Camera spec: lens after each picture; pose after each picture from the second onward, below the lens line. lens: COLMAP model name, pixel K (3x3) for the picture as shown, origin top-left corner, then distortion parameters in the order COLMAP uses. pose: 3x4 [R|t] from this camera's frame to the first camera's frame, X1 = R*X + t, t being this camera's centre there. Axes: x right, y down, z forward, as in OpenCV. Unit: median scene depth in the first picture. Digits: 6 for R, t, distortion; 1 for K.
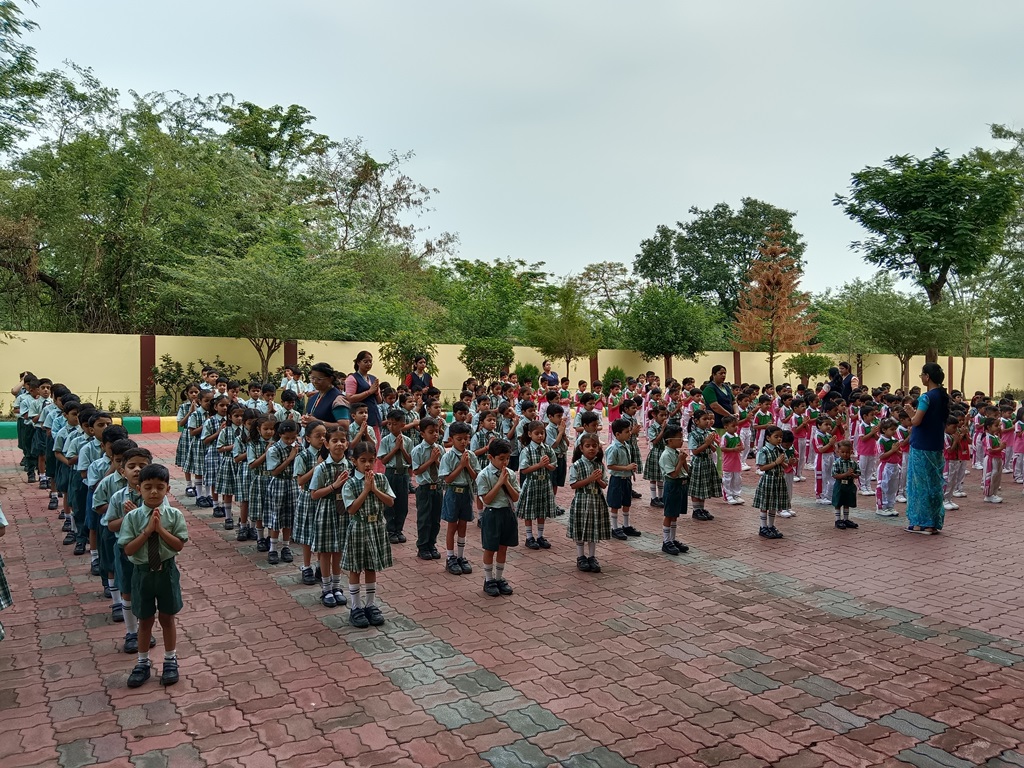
lens RADIAL K [[794.3, 0, 508.2], [0, 794.3, 400.0], [0, 0, 1]] dist [0.005828, -0.055742]
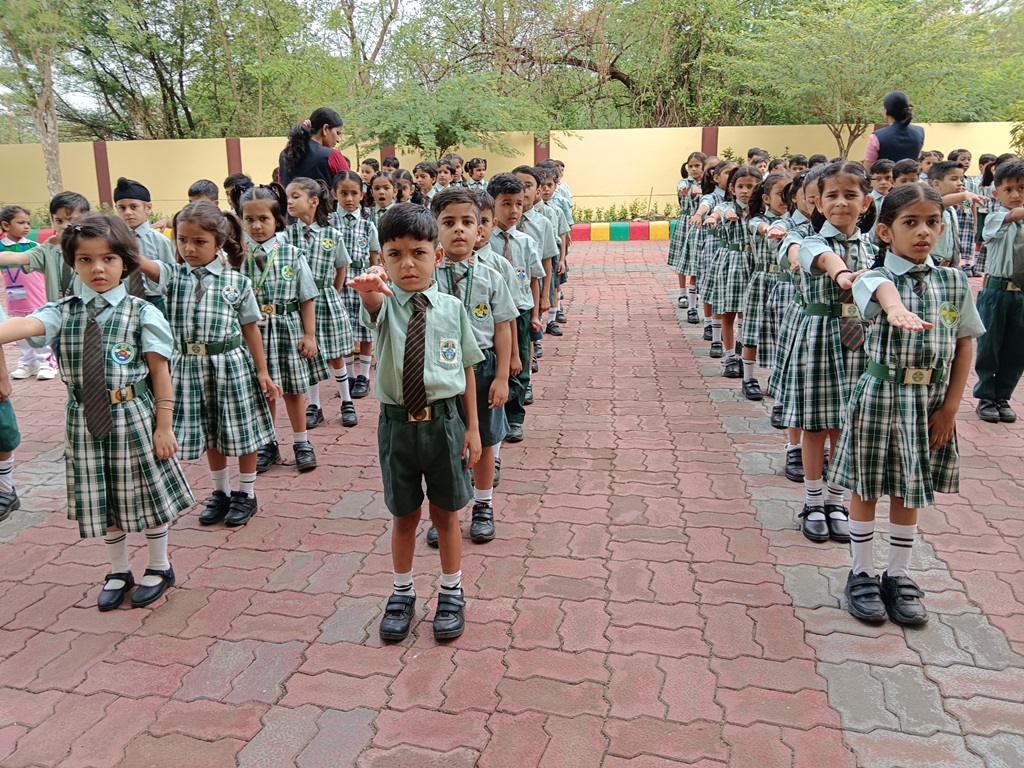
lens RADIAL K [[794.3, 0, 508.2], [0, 794.3, 400.0], [0, 0, 1]] dist [0.005828, -0.055742]
pose [[0.755903, 0.147113, -0.637941, -0.070754], [-0.006173, 0.975984, 0.217753, 0.074268], [0.654654, -0.160663, 0.738658, 0.537786]]
